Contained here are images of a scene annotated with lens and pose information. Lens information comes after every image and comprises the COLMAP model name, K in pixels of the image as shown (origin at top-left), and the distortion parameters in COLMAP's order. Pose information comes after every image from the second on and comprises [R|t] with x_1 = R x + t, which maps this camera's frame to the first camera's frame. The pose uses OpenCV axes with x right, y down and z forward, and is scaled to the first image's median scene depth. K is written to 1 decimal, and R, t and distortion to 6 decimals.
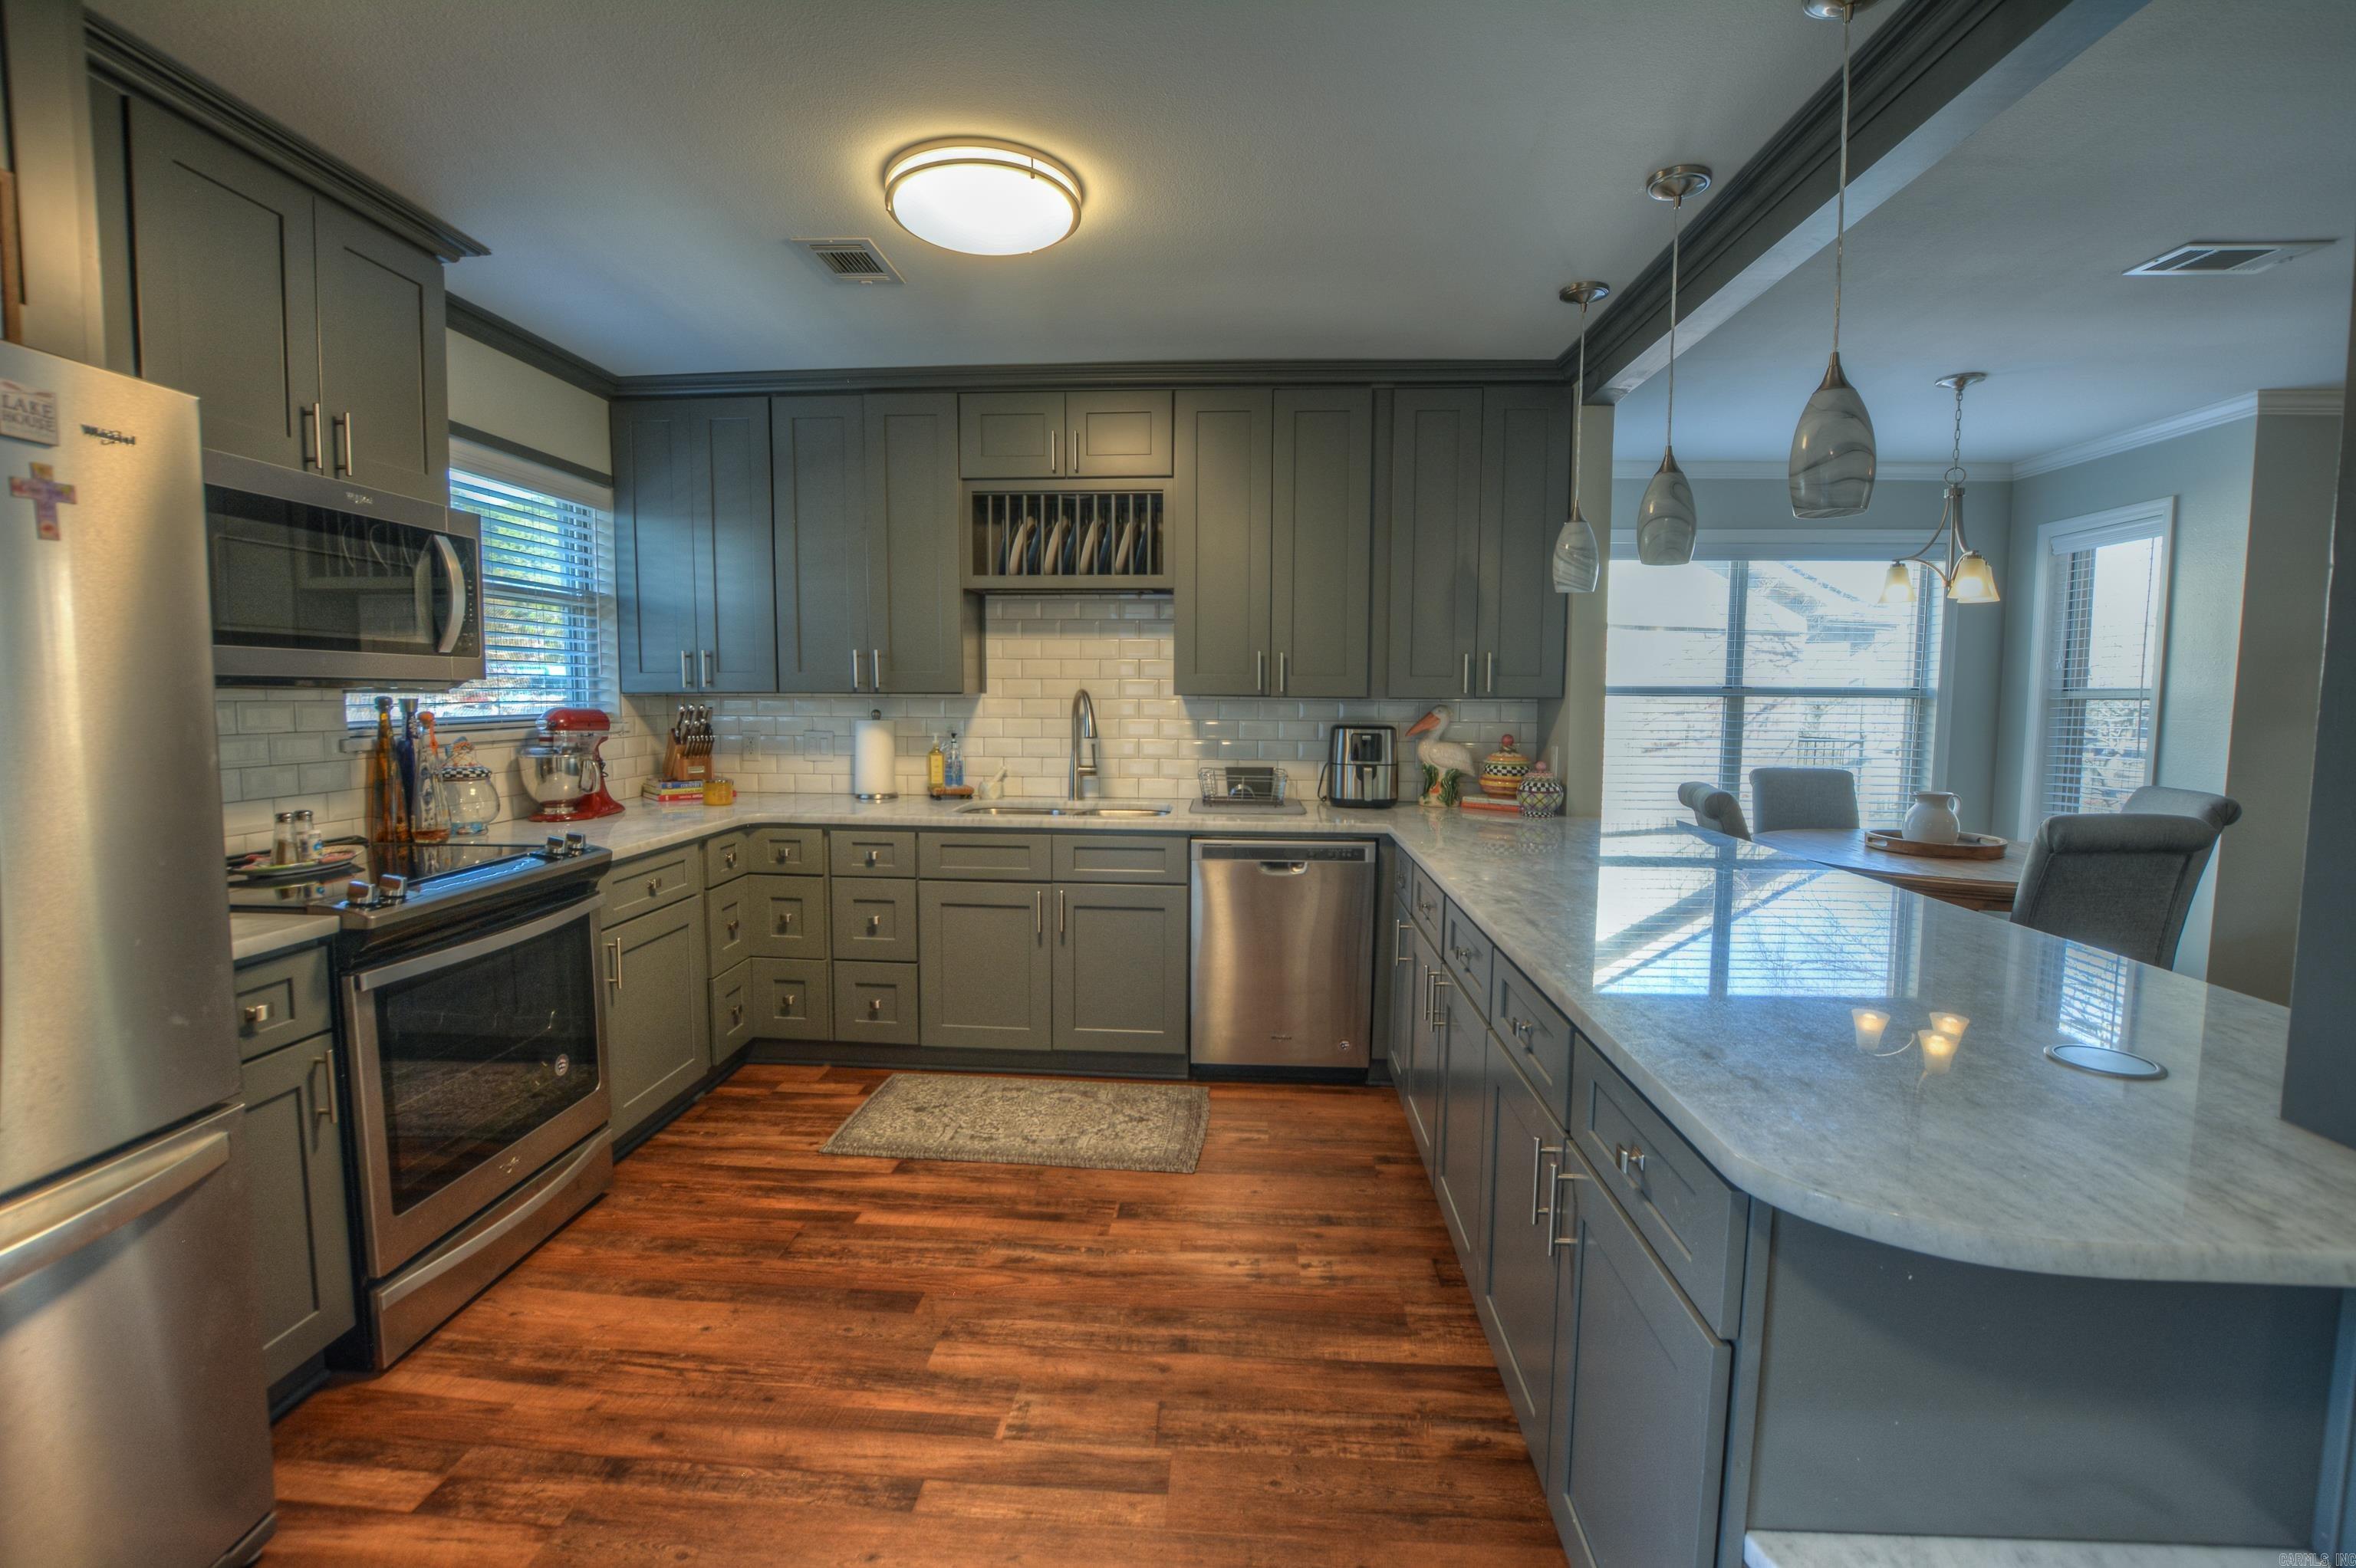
lens RADIAL K [[1042.8, 0, 1174.1], [0, 1042.8, 777.0], [0, 0, 1]] dist [-0.033362, 0.004295]
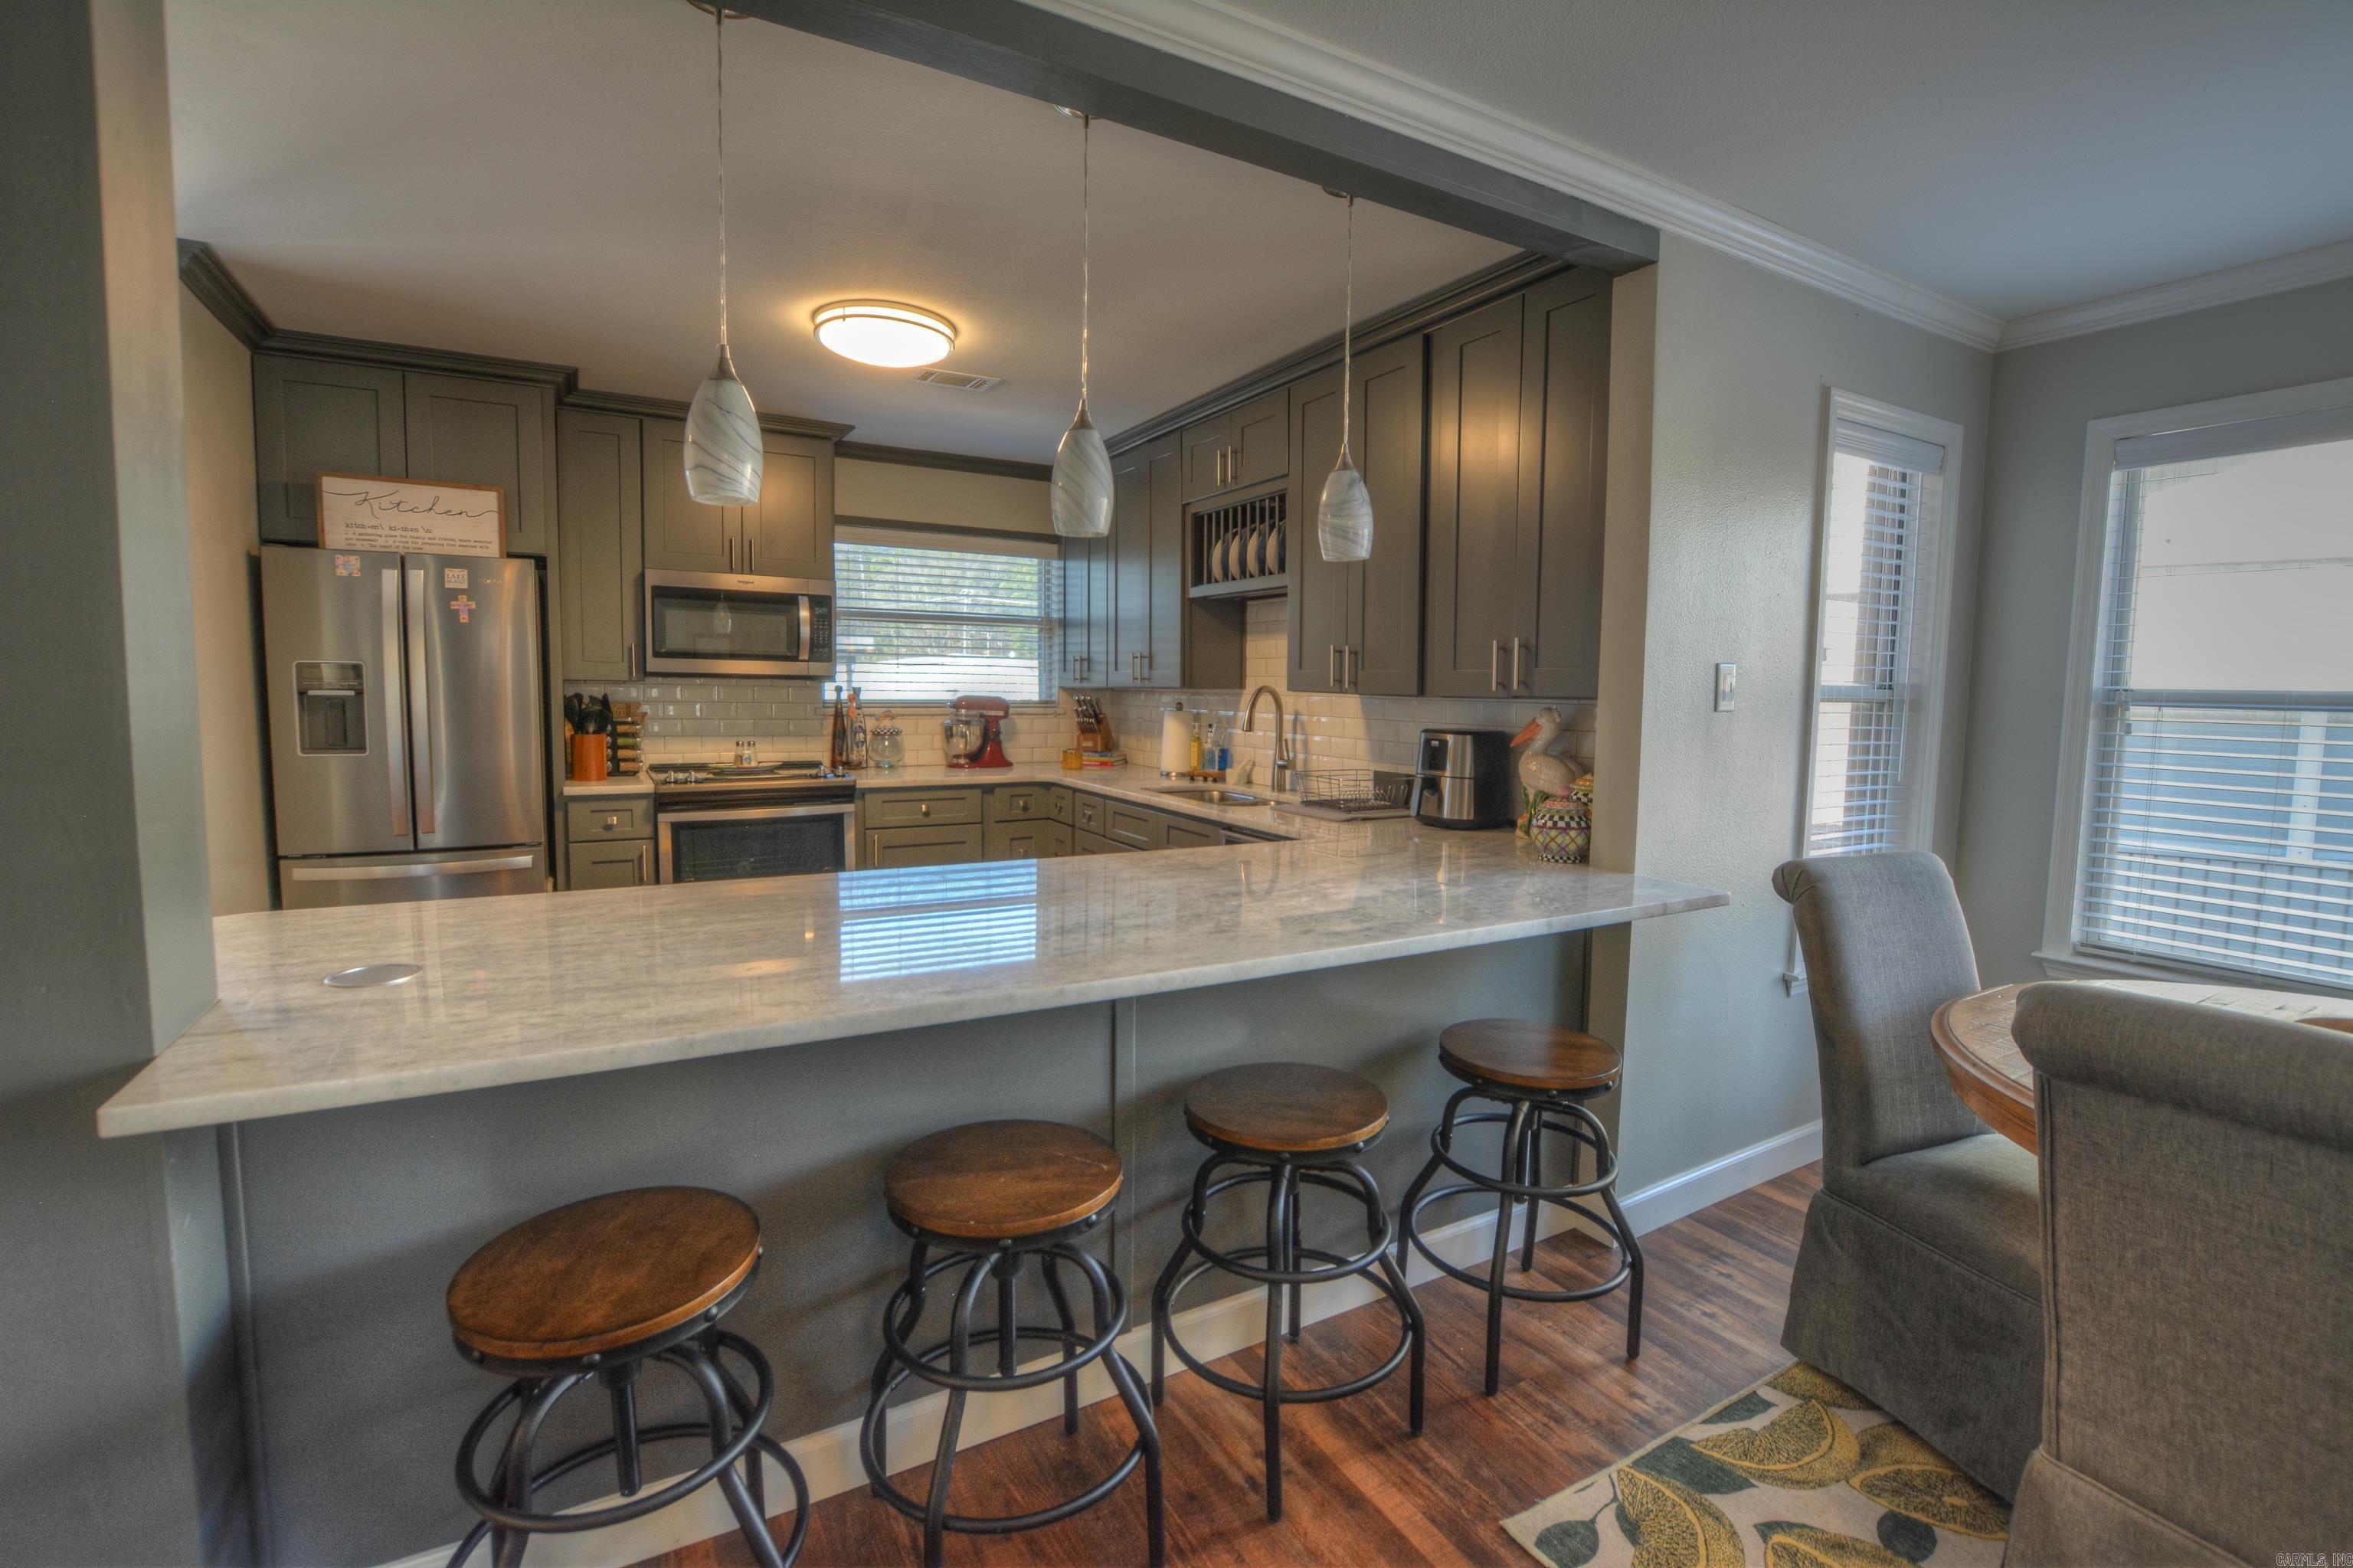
lens RADIAL K [[1041.6, 0, 1166.8], [0, 1041.6, 777.9], [0, 0, 1]] dist [-0.033362, 0.004295]
pose [[0.541907, 0.076264, -0.836971, 0.978433], [-0.082155, 0.995912, 0.037554, -0.029751], [0.836413, 0.048410, 0.545957, 0.451602]]
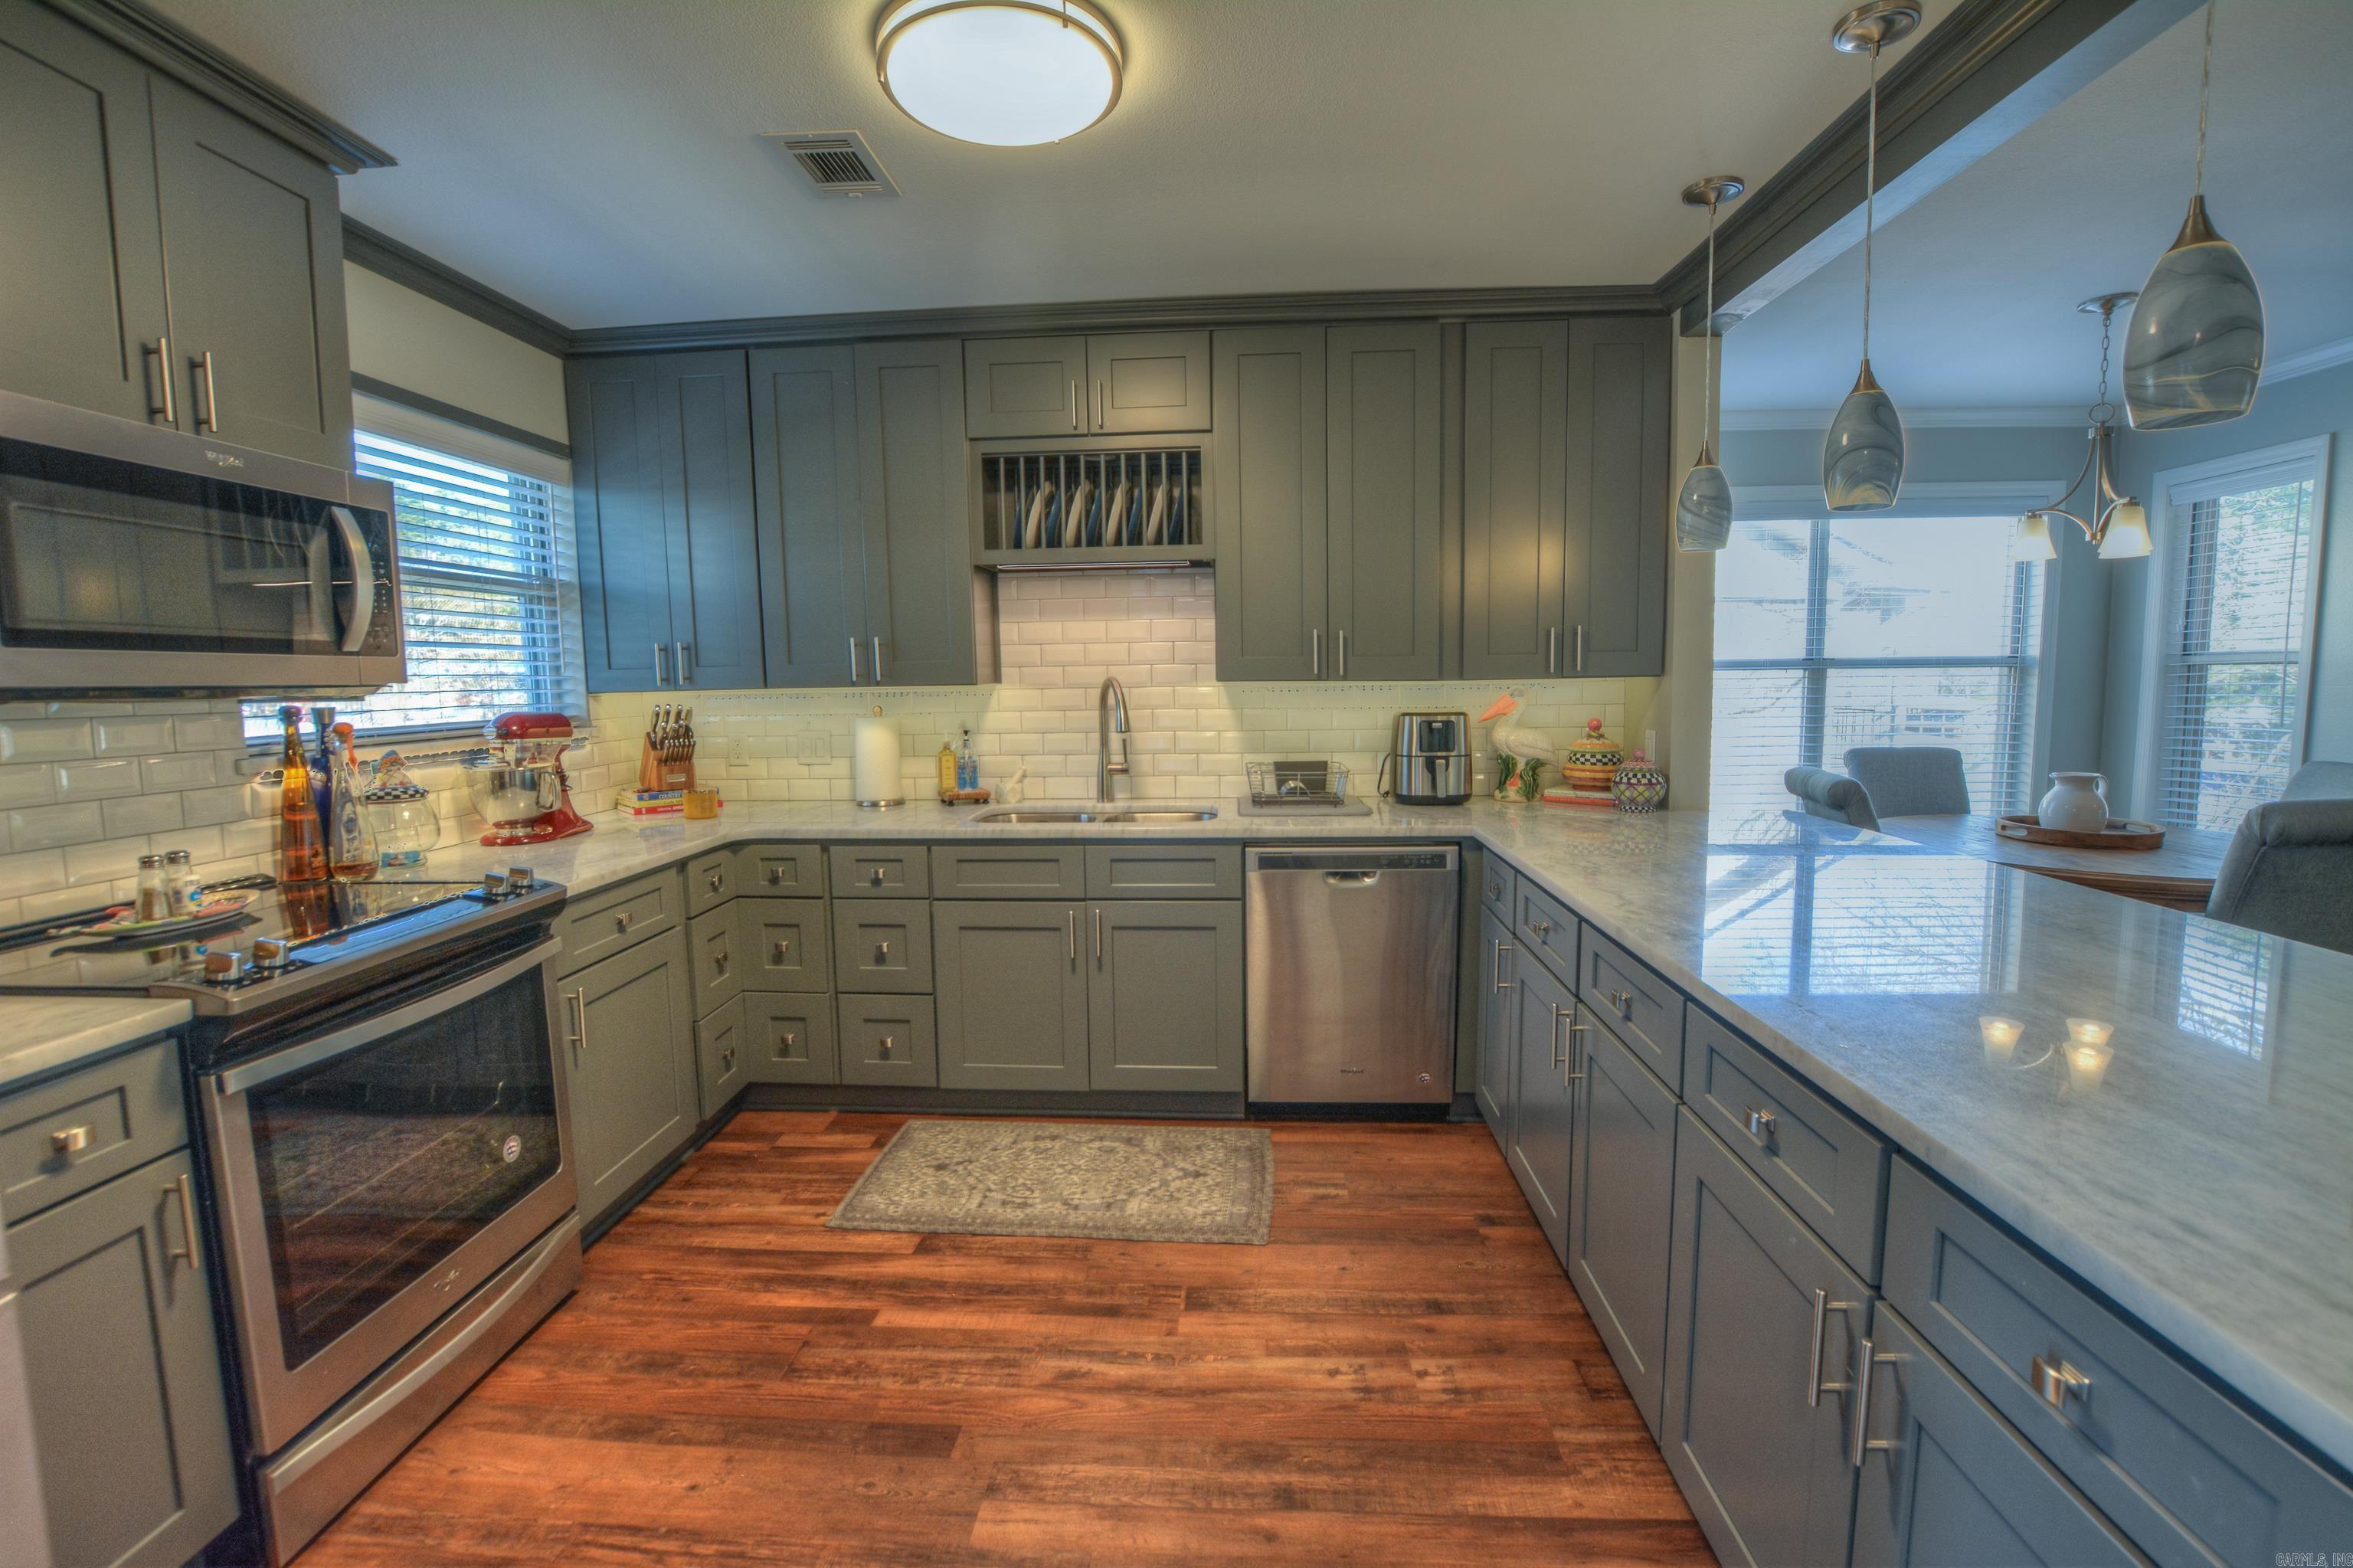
lens RADIAL K [[1041.6, 0, 1172.5], [0, 1041.6, 778.9], [0, 0, 1]] dist [-0.033362, 0.004295]
pose [[0.999756, -0.022090, -0.000281, -0.049378], [0.022092, 0.999604, 0.017445, -0.016235], [-0.000104, -0.017447, 0.999848, 0.154232]]
